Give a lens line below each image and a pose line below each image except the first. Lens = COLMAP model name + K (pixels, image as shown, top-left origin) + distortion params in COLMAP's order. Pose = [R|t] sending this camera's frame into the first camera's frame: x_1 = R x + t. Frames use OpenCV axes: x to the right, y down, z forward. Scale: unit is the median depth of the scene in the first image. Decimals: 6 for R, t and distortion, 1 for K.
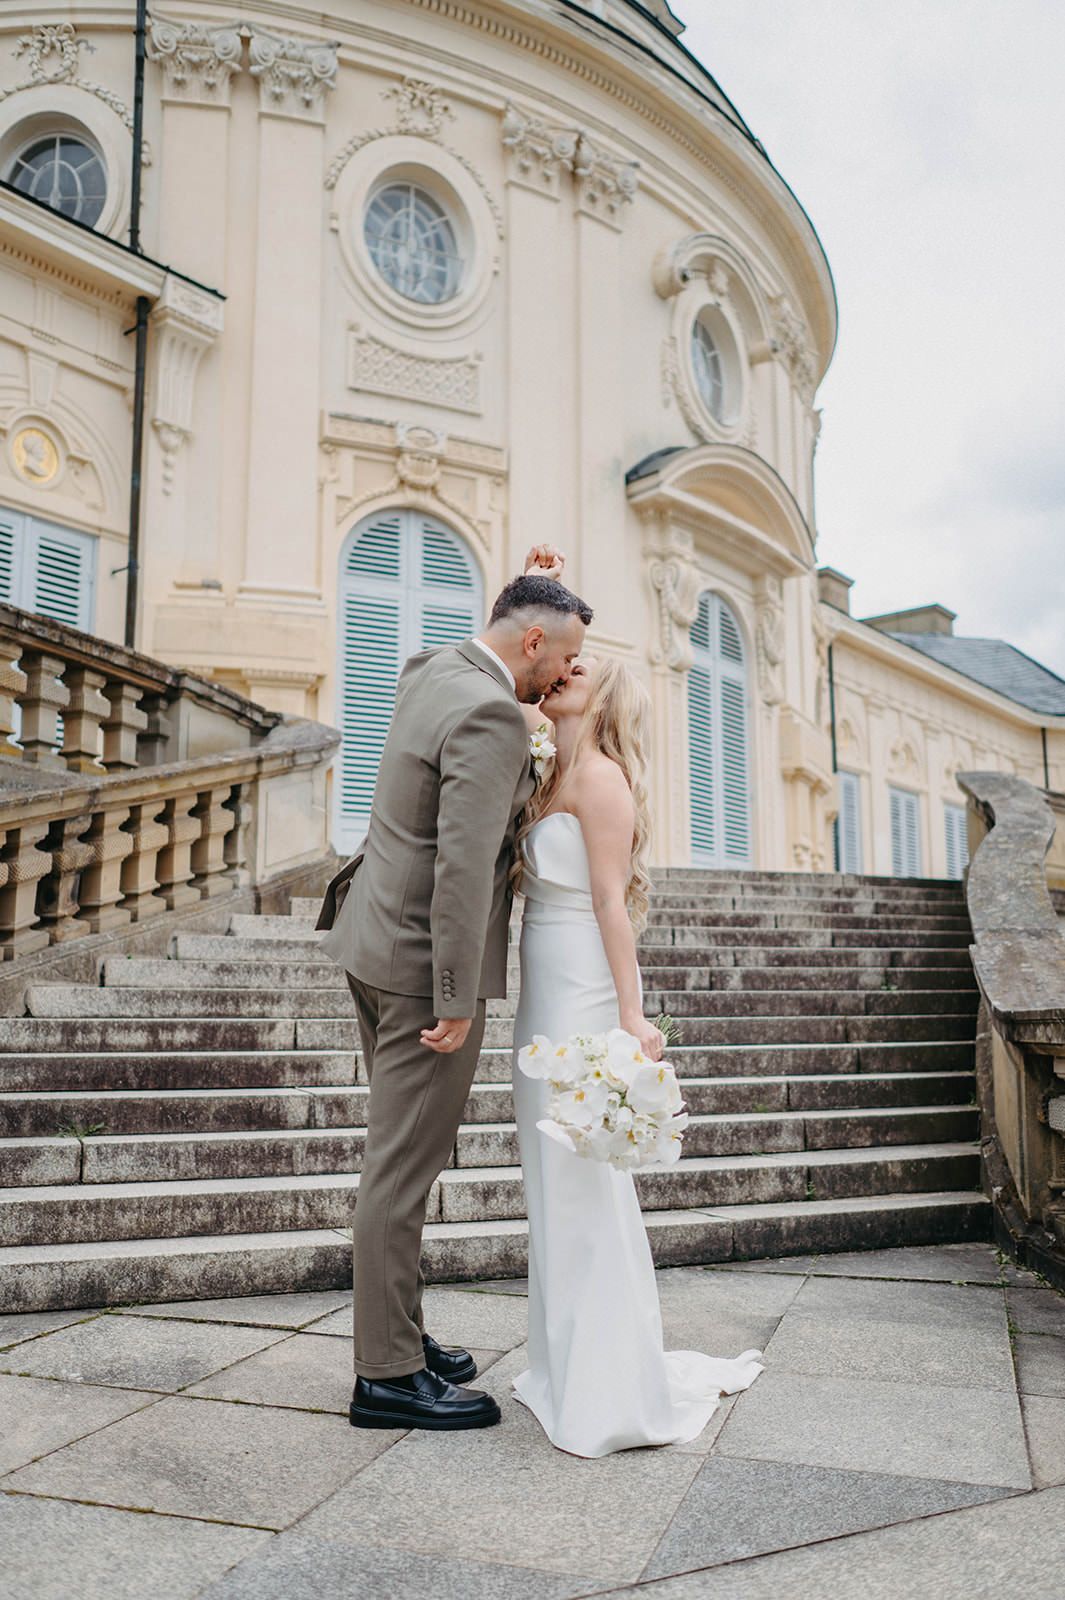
lens RADIAL K [[1304.0, 0, 542.9], [0, 1304.0, 803.2], [0, 0, 1]] dist [-0.018038, 0.000084]
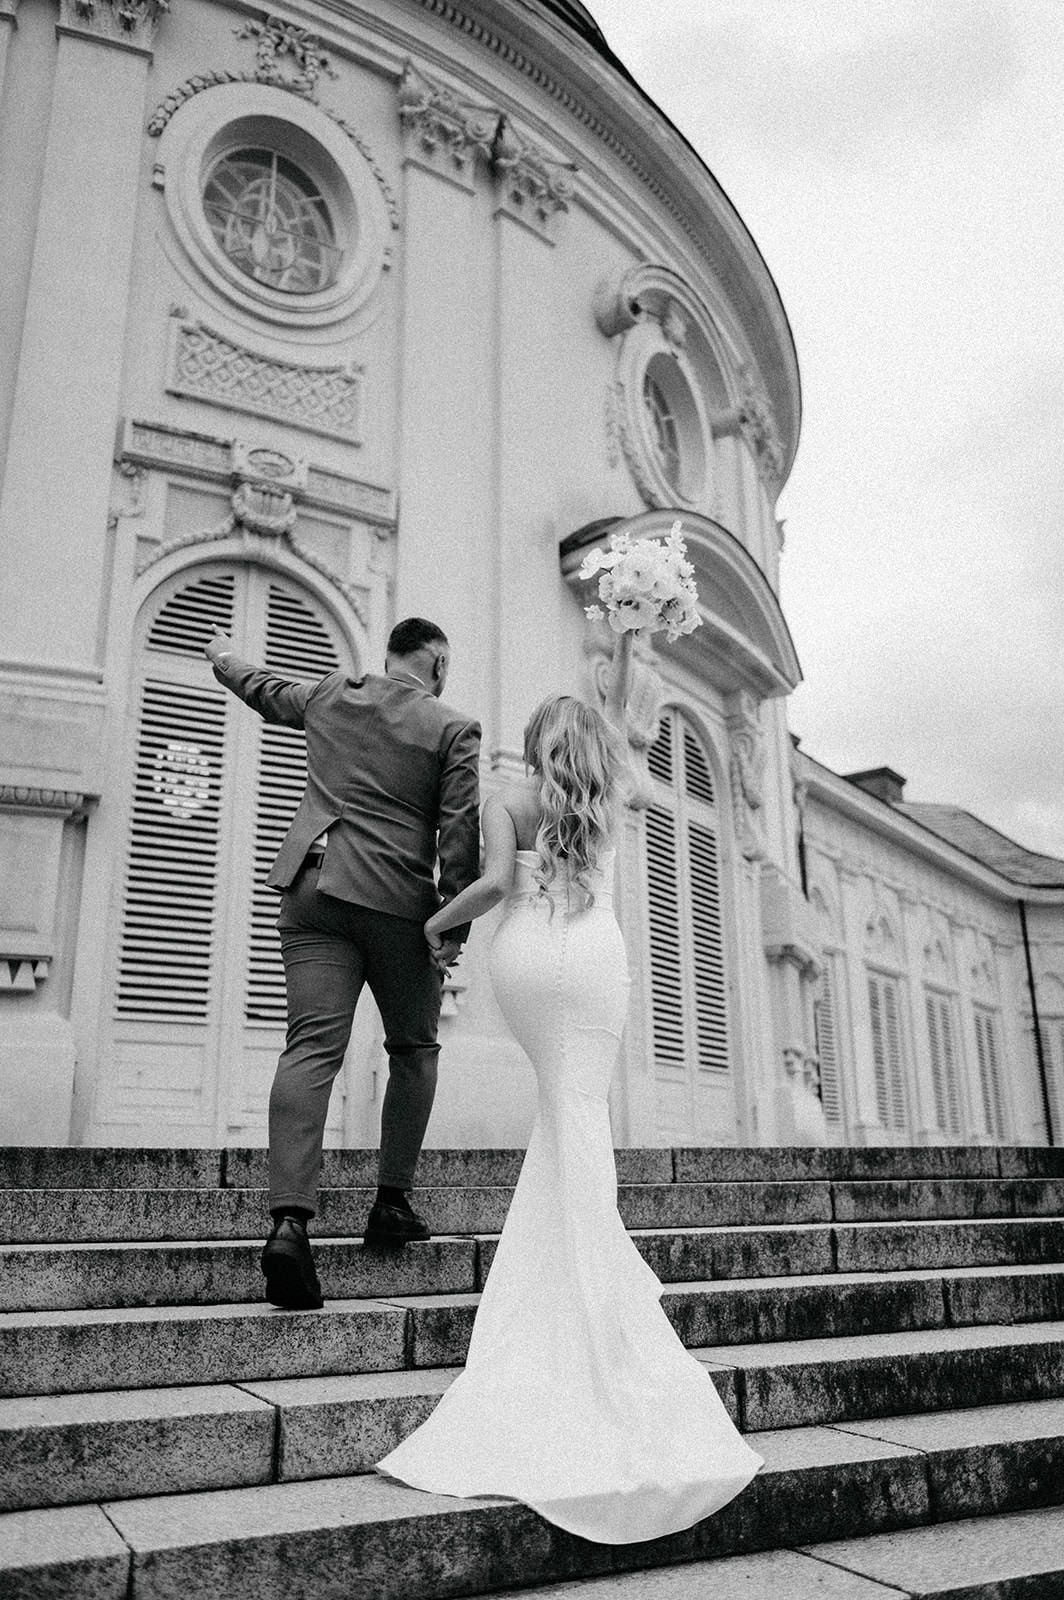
lens RADIAL K [[1304.0, 0, 542.4], [0, 1304.0, 803.2], [0, 0, 1]] dist [-0.018038, 0.000084]
pose [[0.998010, 0.010079, 0.062237, 0.009130], [-0.001544, 0.990752, -0.135677, -0.007156], [-0.063029, 0.135311, 0.988796, 0.298803]]
